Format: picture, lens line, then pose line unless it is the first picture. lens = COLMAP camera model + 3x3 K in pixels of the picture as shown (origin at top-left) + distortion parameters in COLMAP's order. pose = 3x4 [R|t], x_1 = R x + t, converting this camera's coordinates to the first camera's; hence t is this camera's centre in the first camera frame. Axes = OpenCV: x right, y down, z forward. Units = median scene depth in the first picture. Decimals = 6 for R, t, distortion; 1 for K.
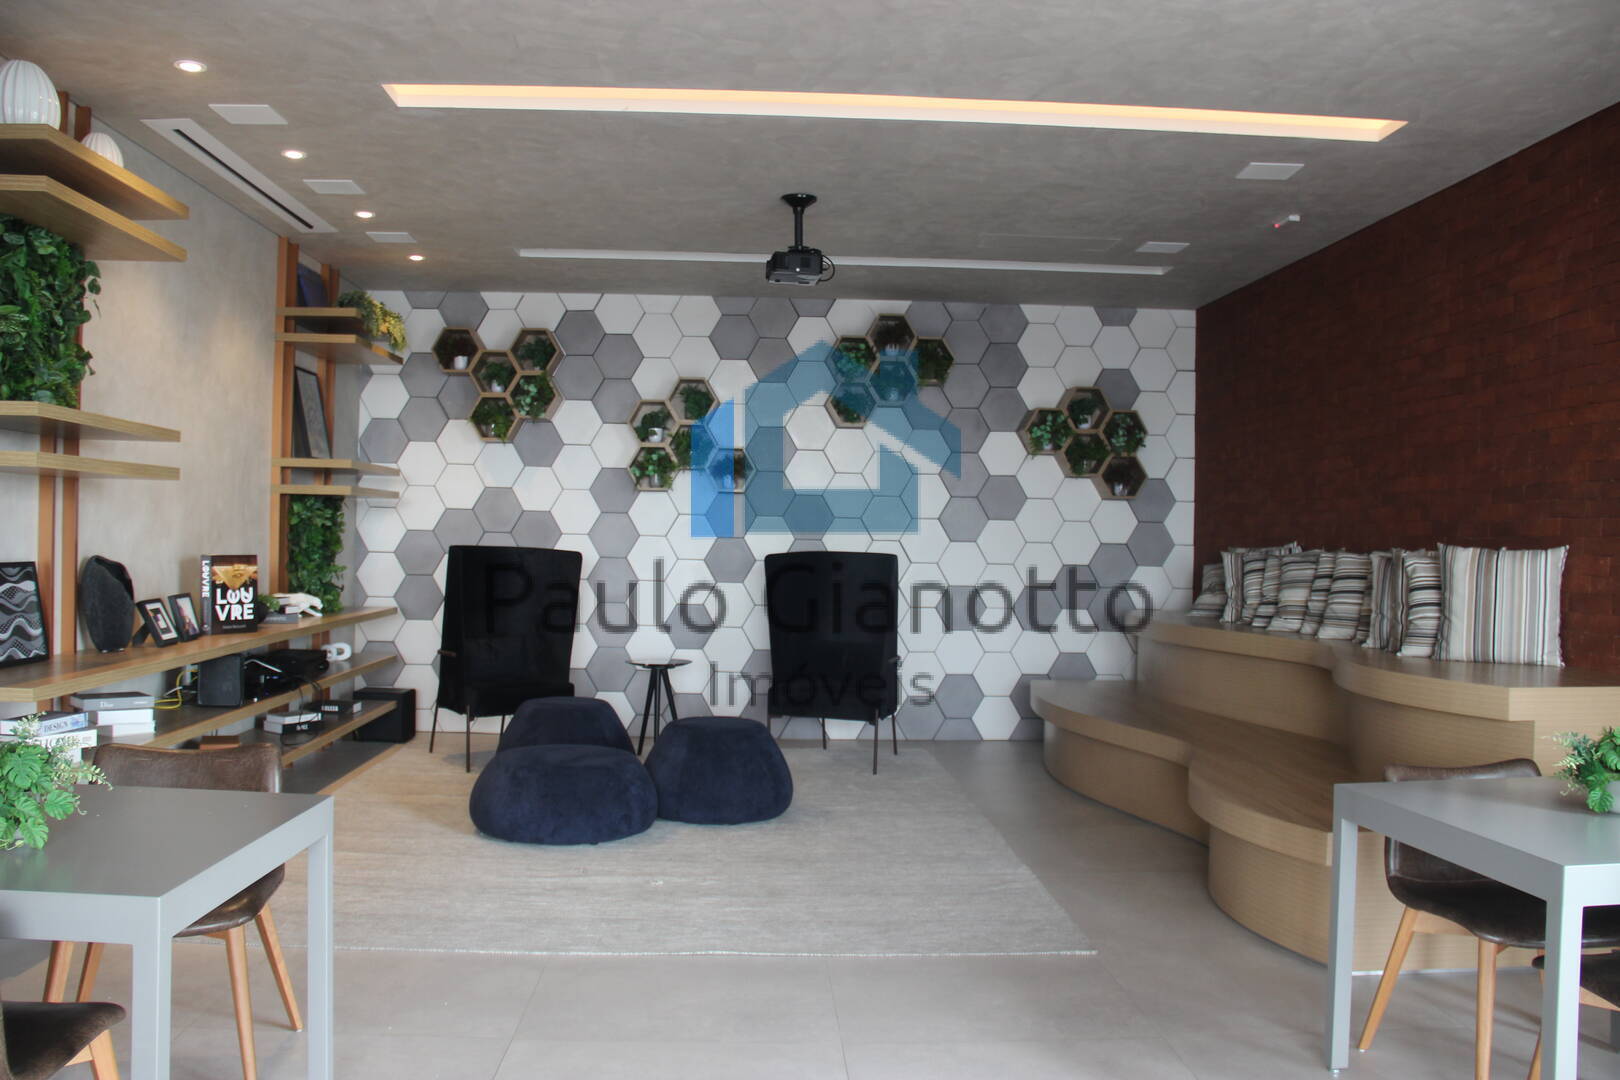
lens RADIAL K [[1323.9, 0, 810.6], [0, 1323.9, 537.8], [0, 0, 1]] dist [-0.143540, 0.094145]
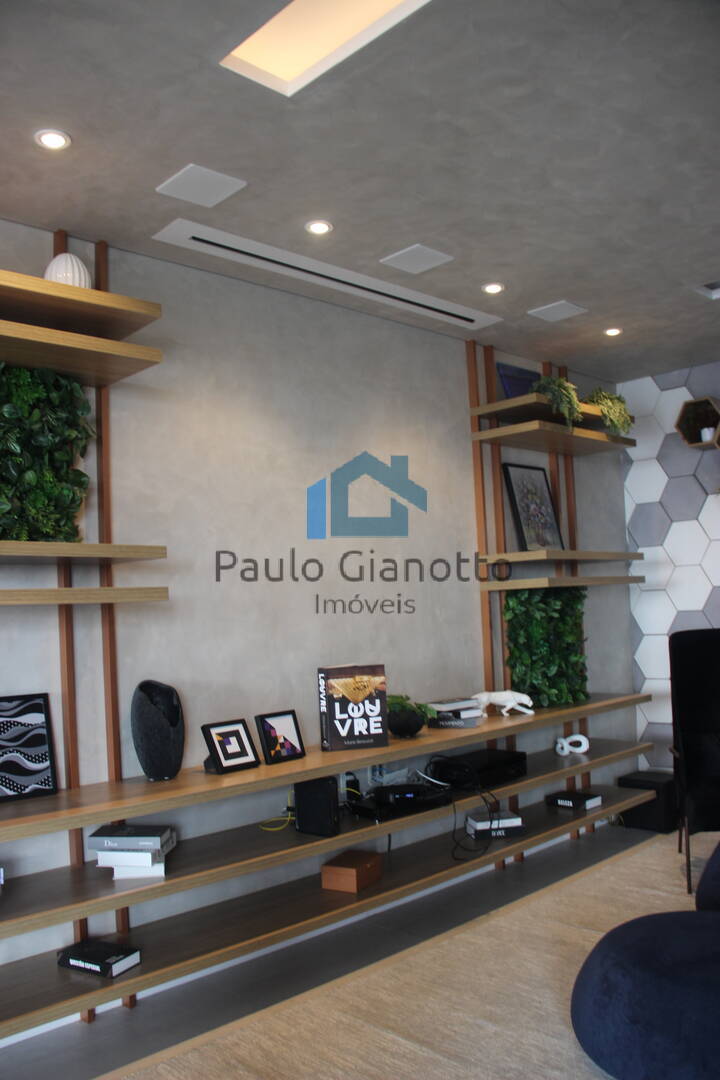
lens RADIAL K [[882.6, 0, 346.3], [0, 882.6, 556.2], [0, 0, 1]] dist [-0.143540, 0.094145]
pose [[0.642536, -0.084324, -0.761601, 0.050152], [0.049382, 0.996417, -0.068661, -0.023109], [0.764662, 0.006507, 0.644398, 0.570289]]
